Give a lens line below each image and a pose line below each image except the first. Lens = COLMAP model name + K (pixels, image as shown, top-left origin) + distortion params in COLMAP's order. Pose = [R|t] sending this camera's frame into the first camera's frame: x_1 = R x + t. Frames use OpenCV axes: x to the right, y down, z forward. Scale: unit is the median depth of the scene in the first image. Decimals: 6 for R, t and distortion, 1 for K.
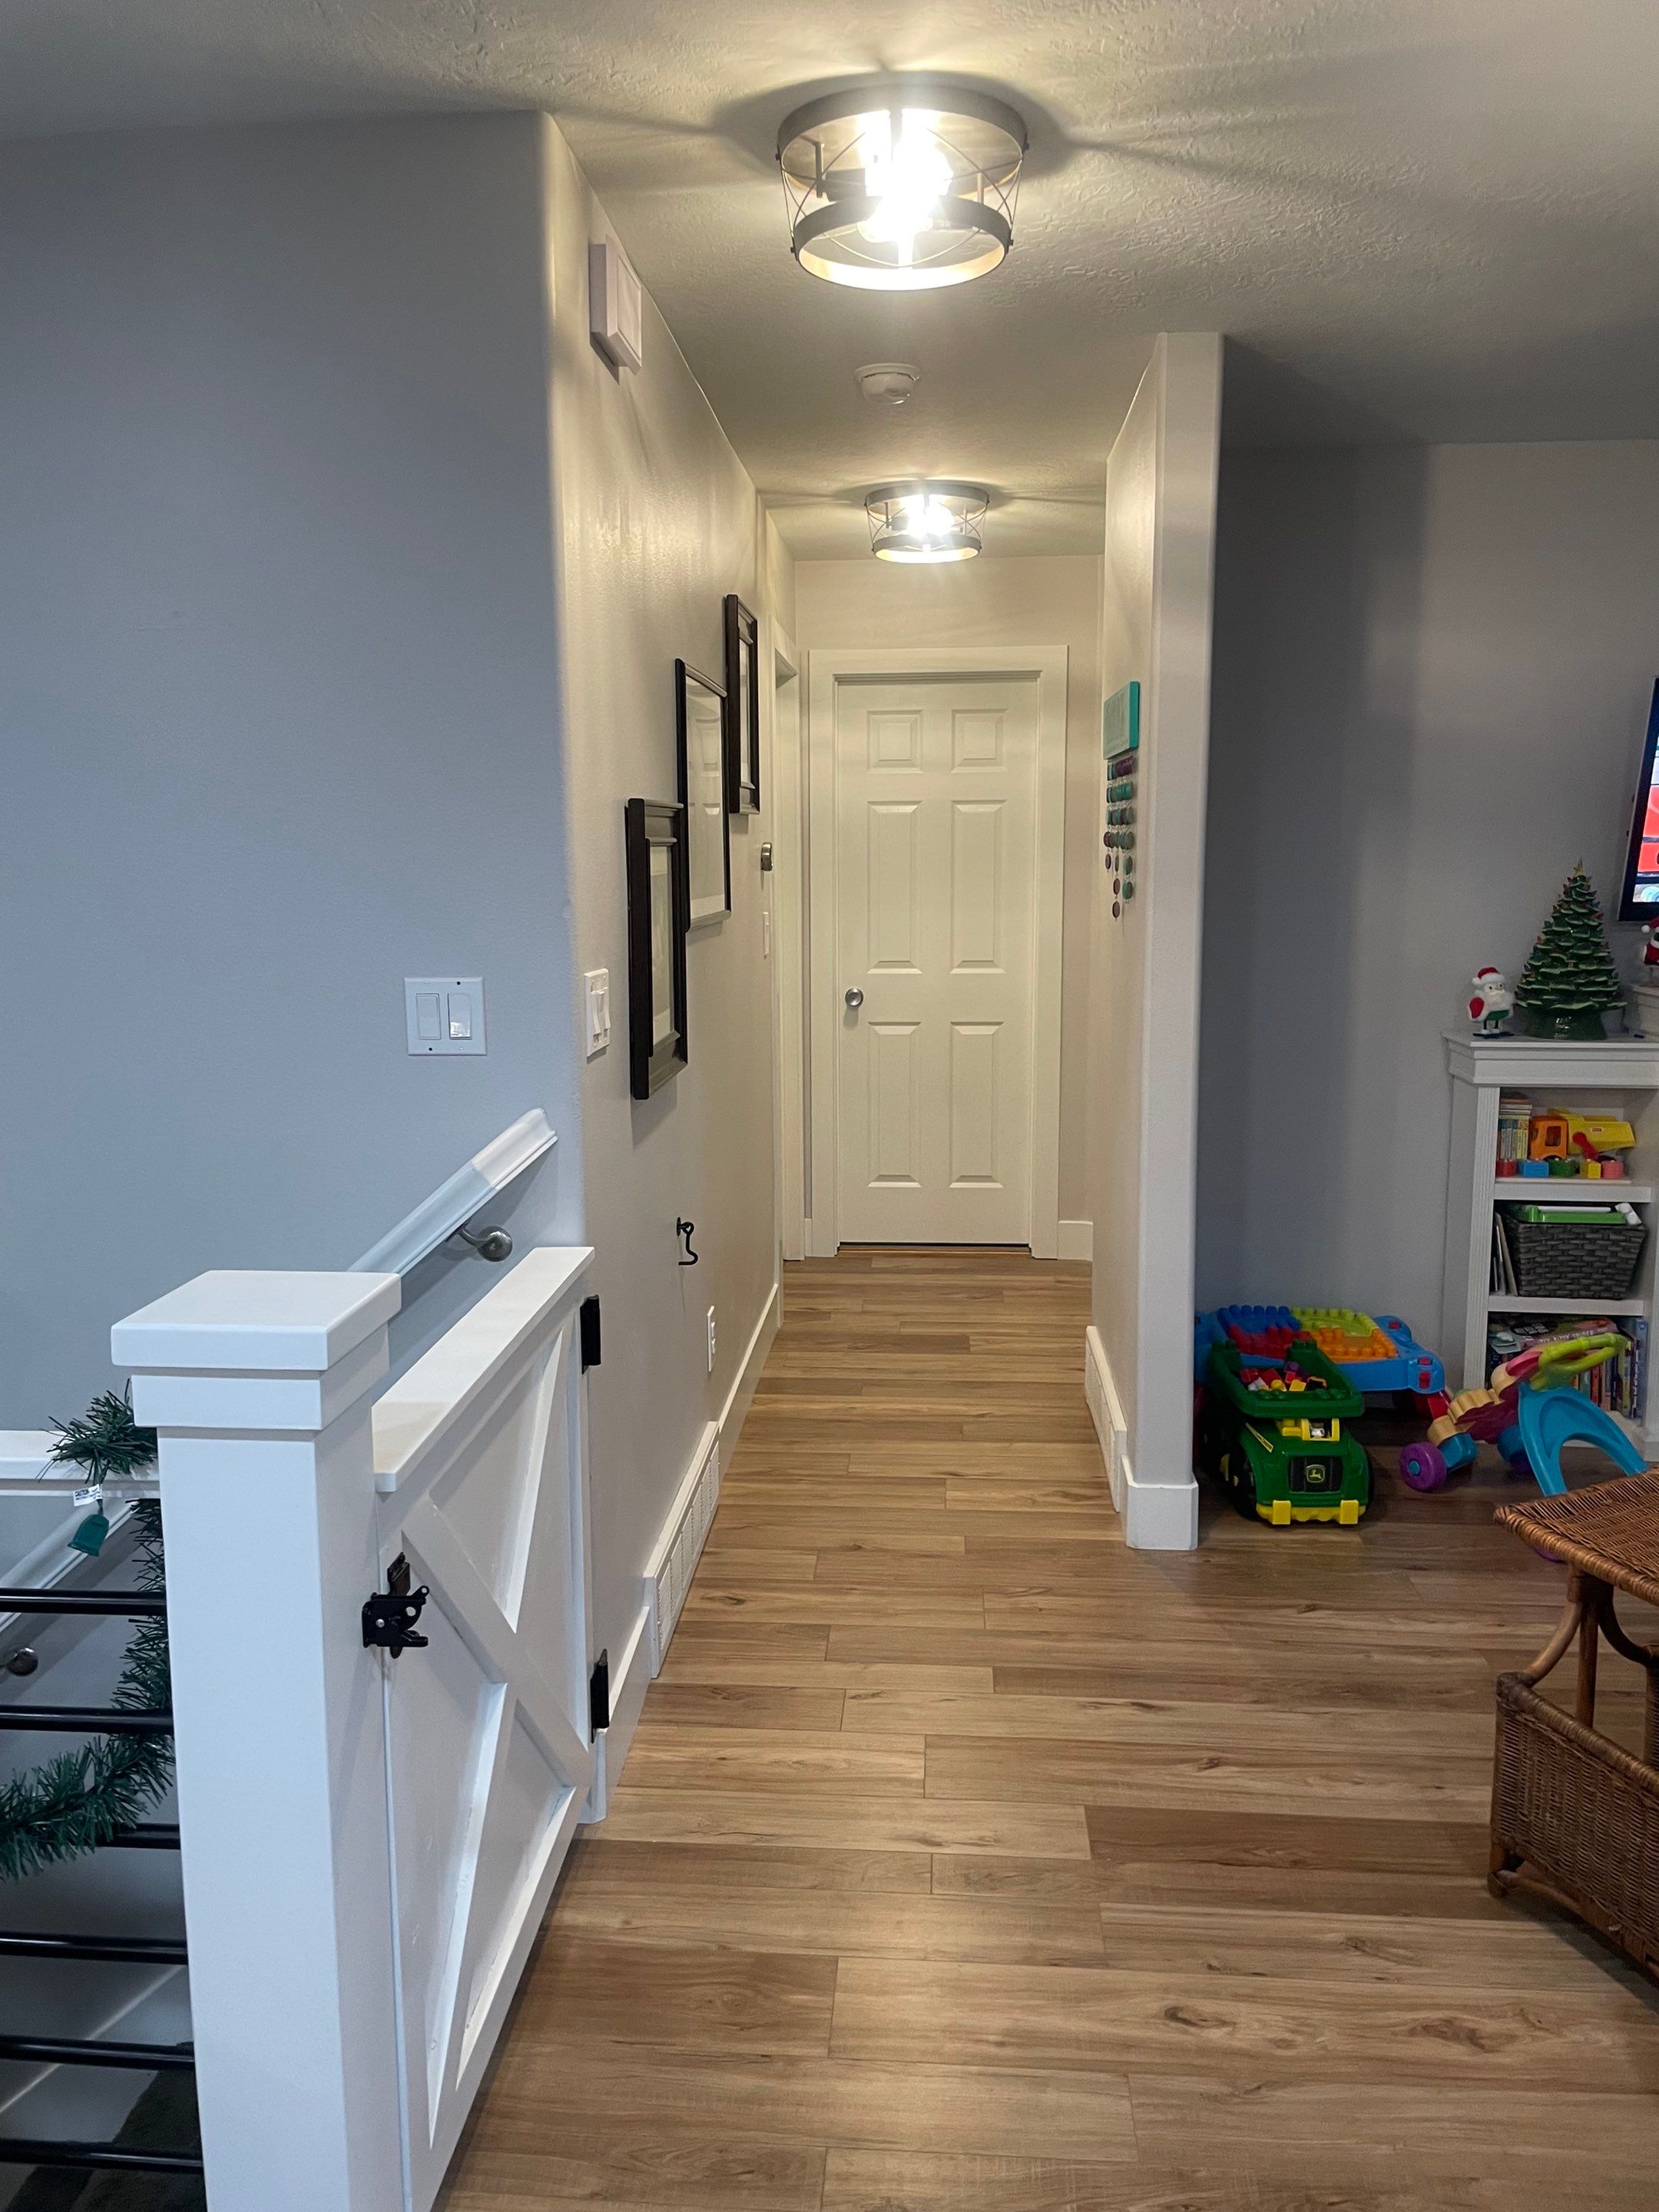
lens RADIAL K [[1686.4, 0, 819.0], [0, 1686.4, 1088.0], [0, 0, 1]] dist [0.052936, -0.074593]
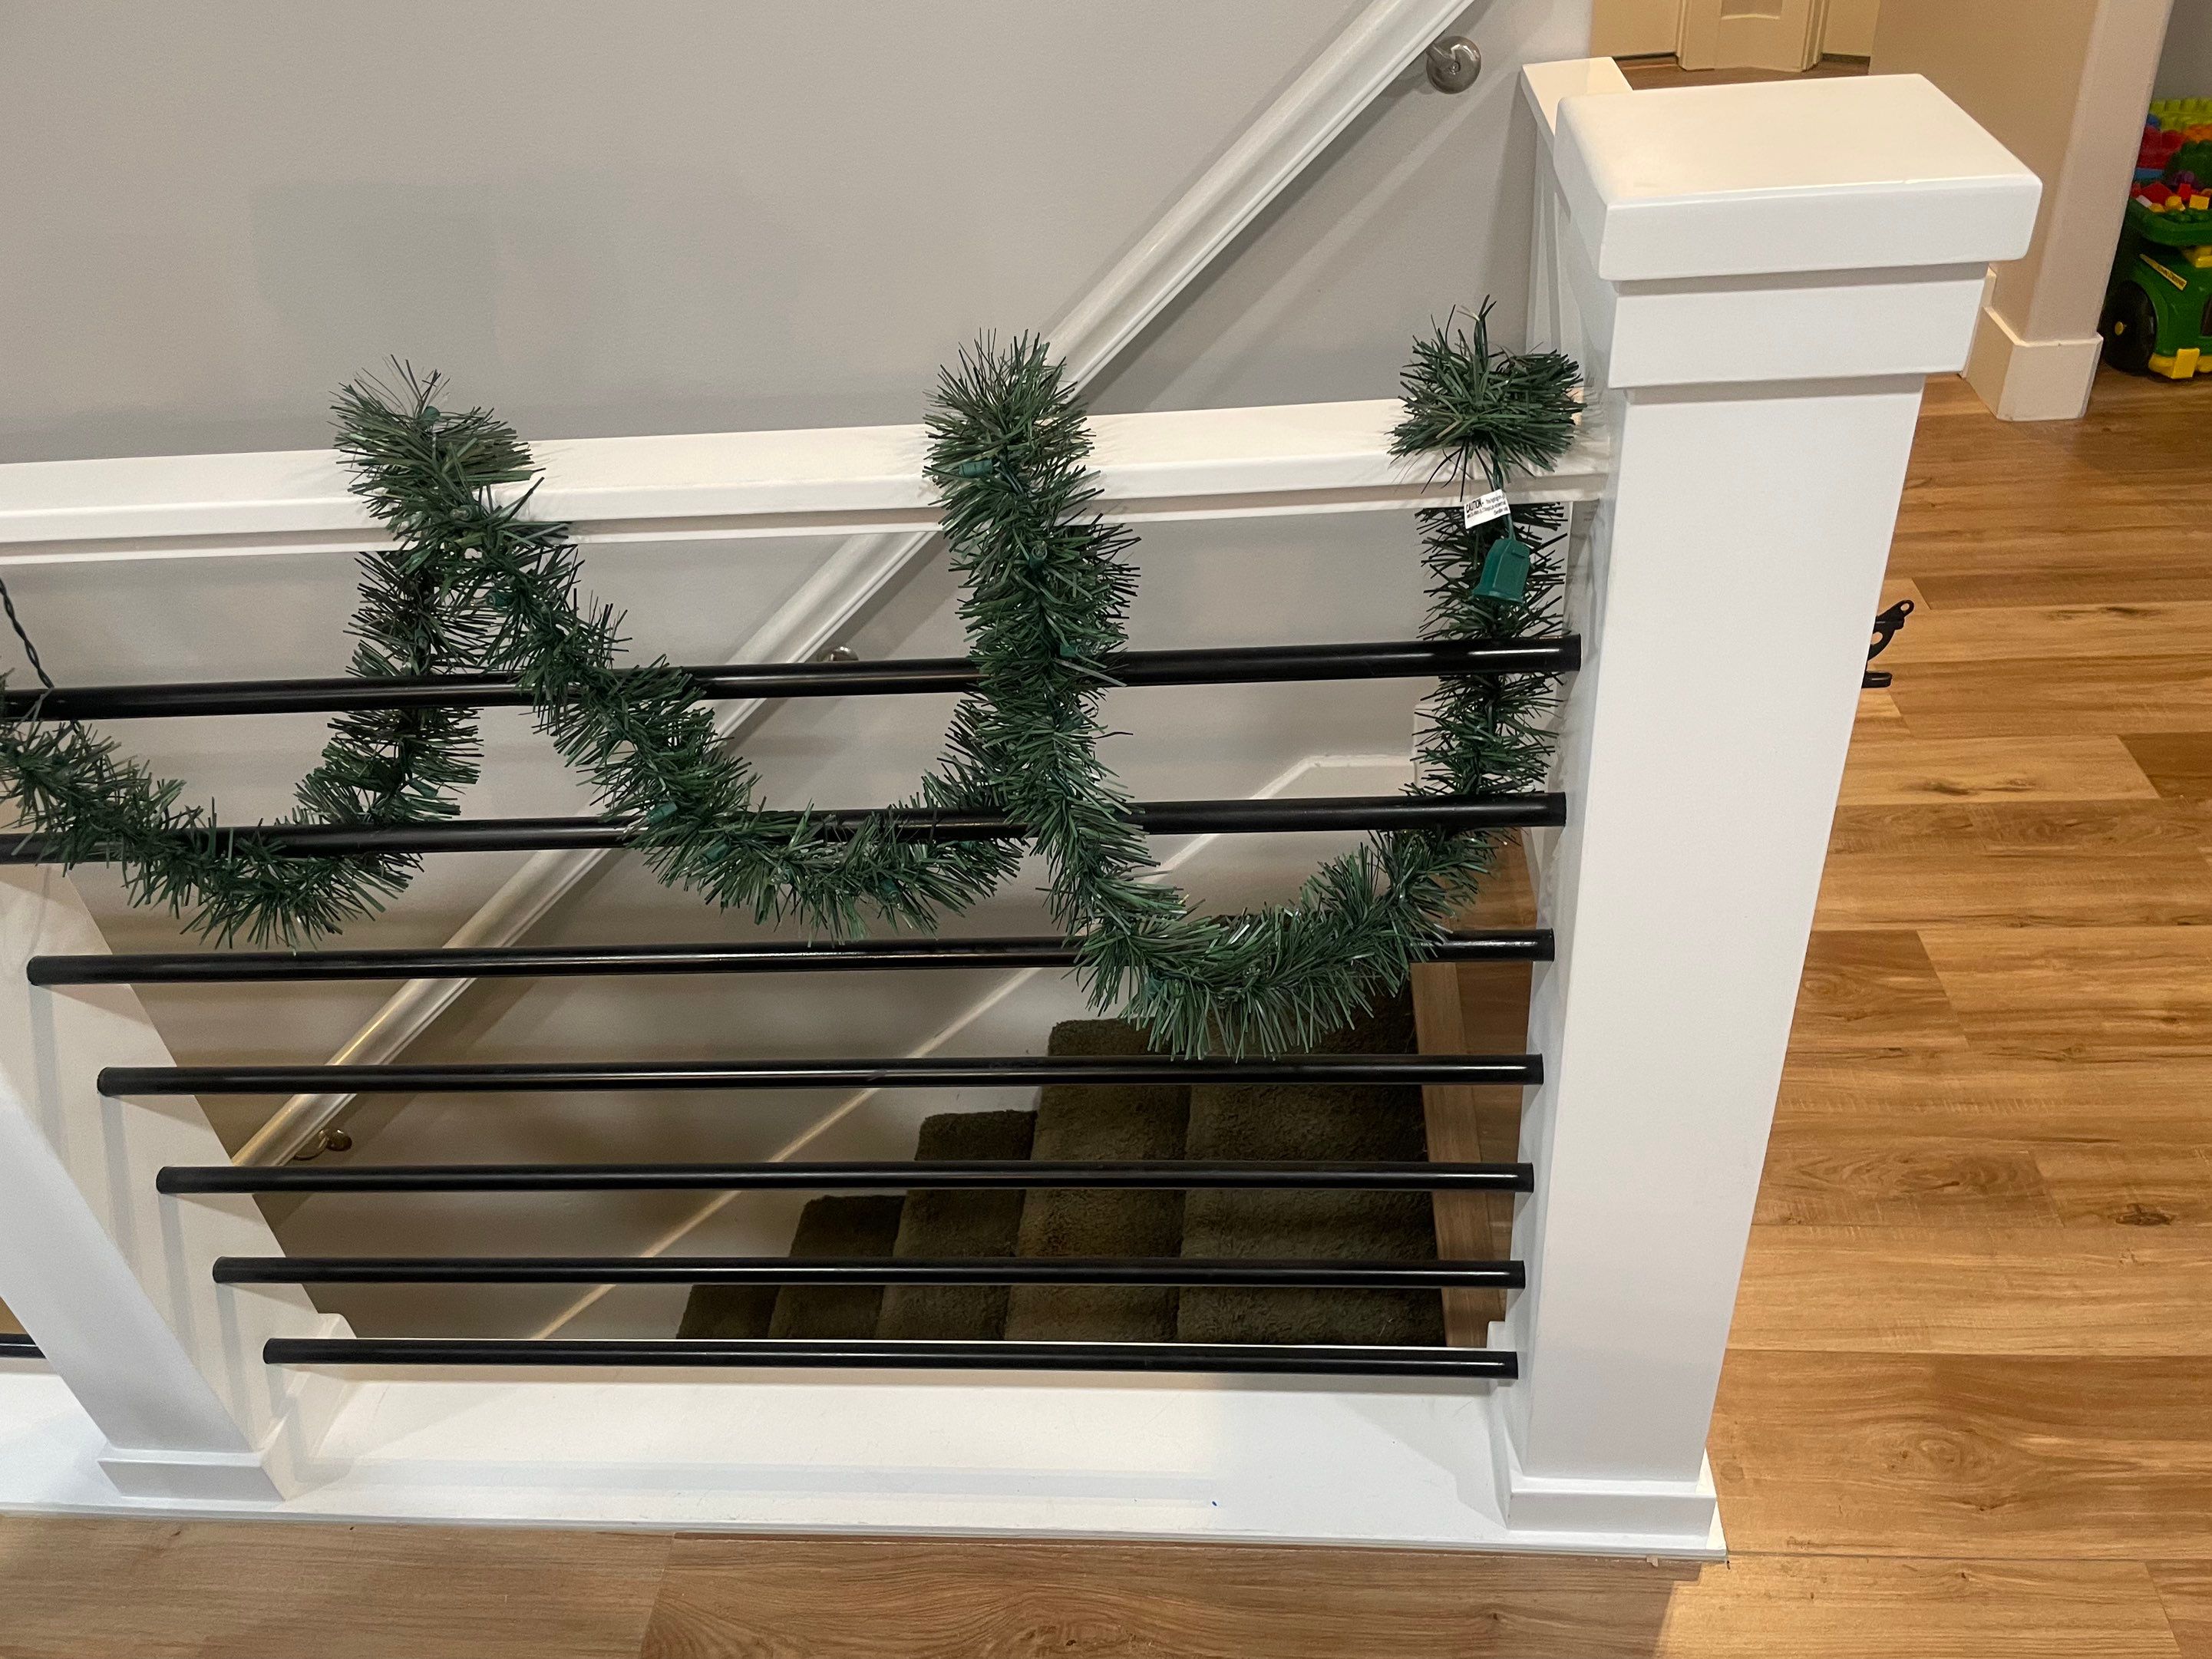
lens RADIAL K [[1686.2, 0, 1118.2], [0, 1686.2, 823.7], [0, 0, 1]] dist [0.052936, -0.074593]
pose [[0.997093, -0.066630, -0.036964, -0.317297], [0.076191, 0.877805, 0.472920, 0.025782], [0.000937, -0.474362, 0.880330, 0.244468]]
